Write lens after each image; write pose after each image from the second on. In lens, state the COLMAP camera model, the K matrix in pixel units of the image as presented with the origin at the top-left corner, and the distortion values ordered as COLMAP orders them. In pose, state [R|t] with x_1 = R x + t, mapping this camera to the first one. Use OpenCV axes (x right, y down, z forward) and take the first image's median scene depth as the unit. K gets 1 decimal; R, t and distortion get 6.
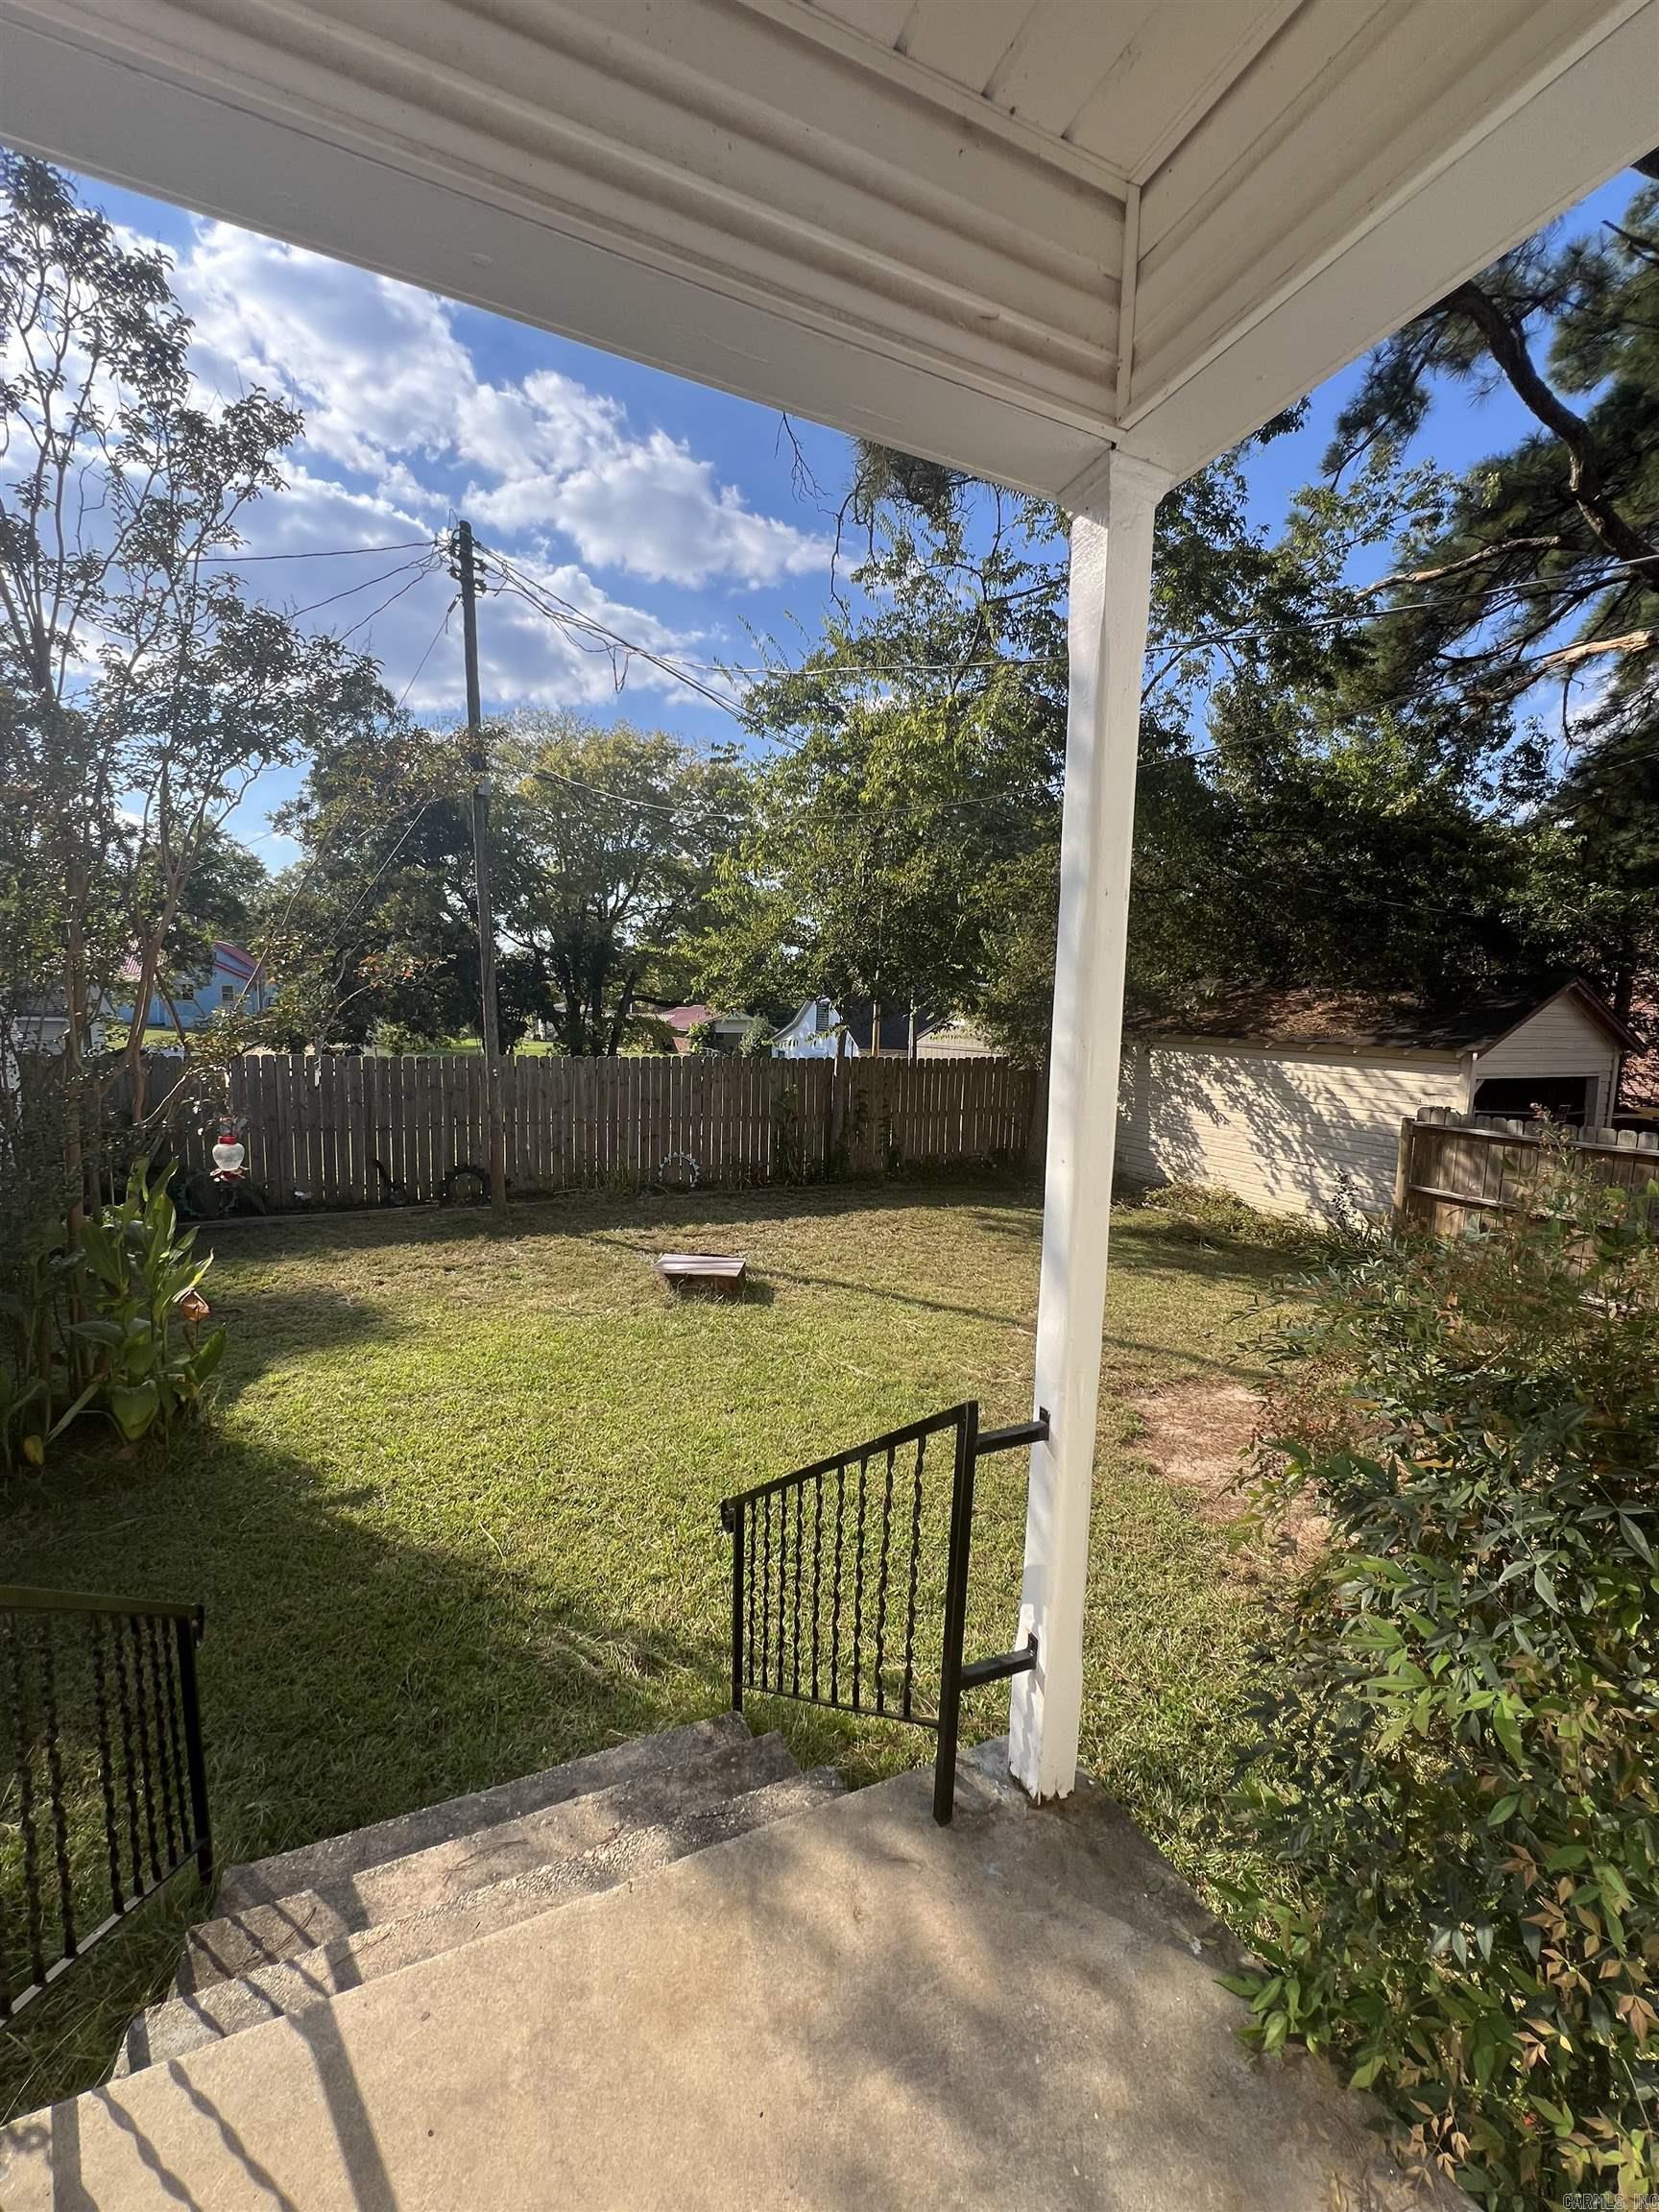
lens RADIAL K [[901.5, 0, 829.5], [0, 901.5, 1106.0], [0, 0, 1]] dist [-0.000707, 0.000082]
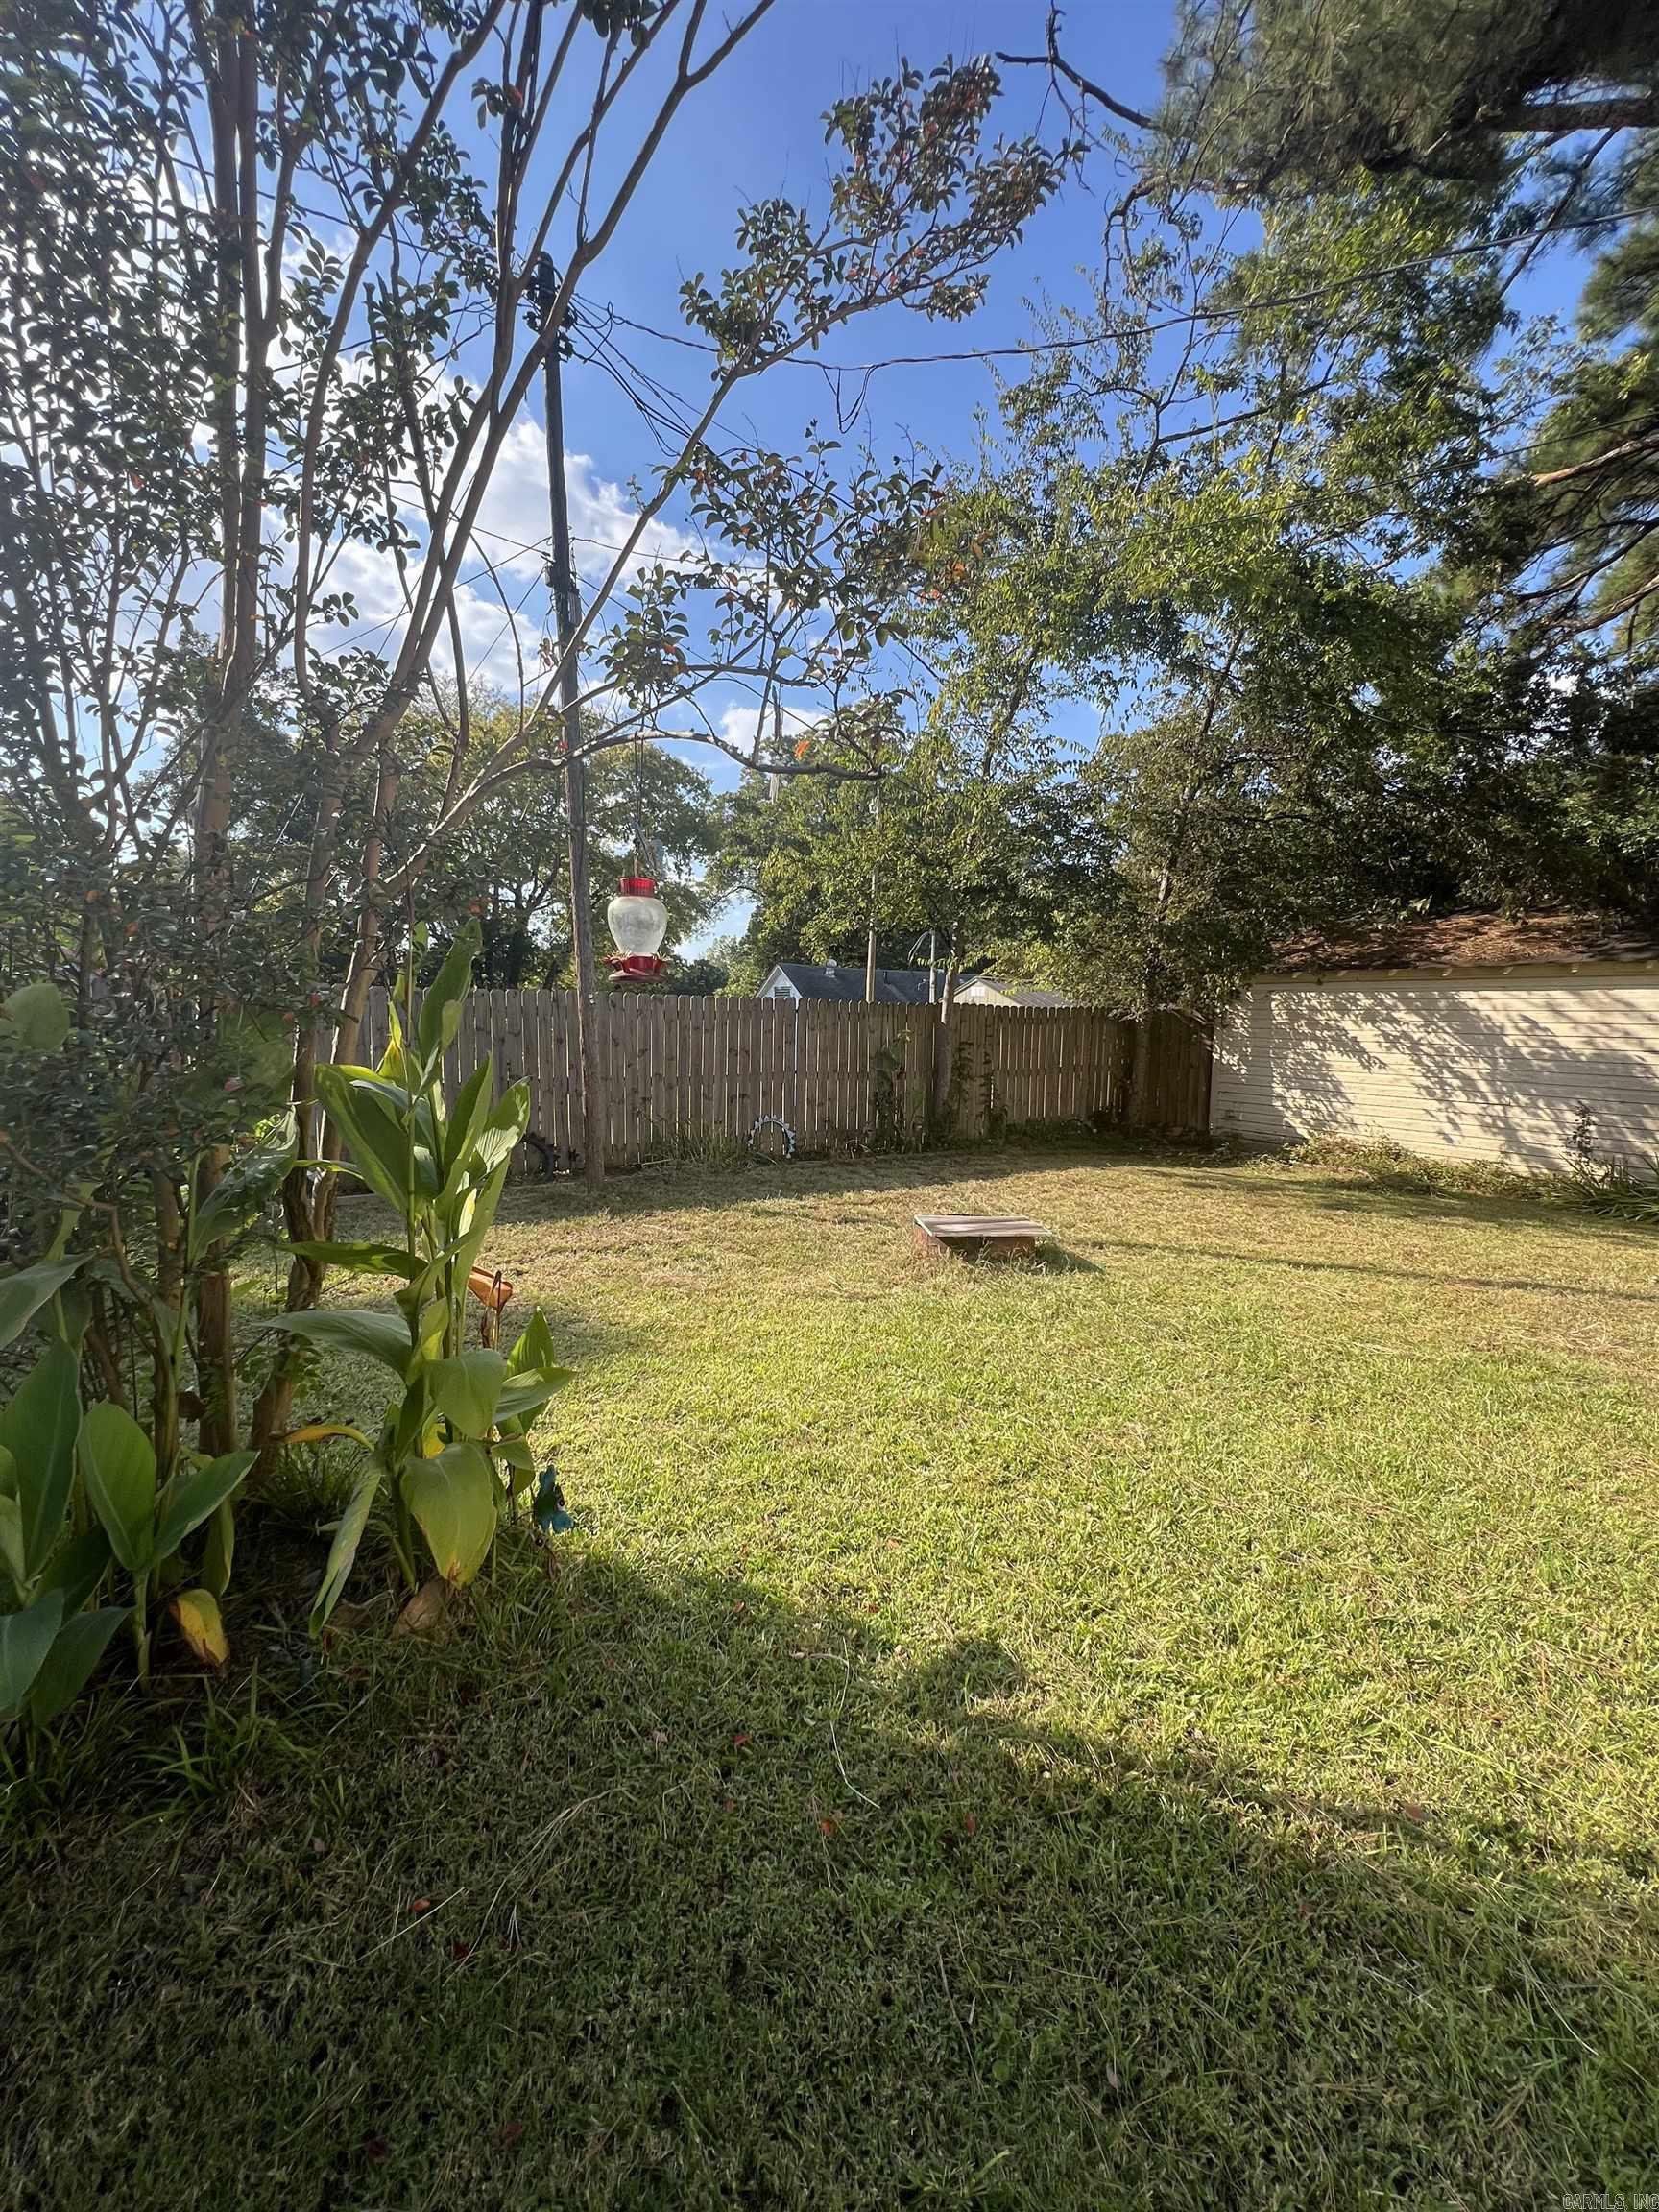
lens RADIAL K [[890.2, 0, 829.5], [0, 890.2, 1106.0], [0, 0, 1]] dist [0.012452, -0.000091]
pose [[0.989573, -0.024140, 0.141994, -0.239580], [0.026618, 0.999524, -0.015578, 0.059774], [-0.141550, 0.019195, 0.989745, 0.210454]]
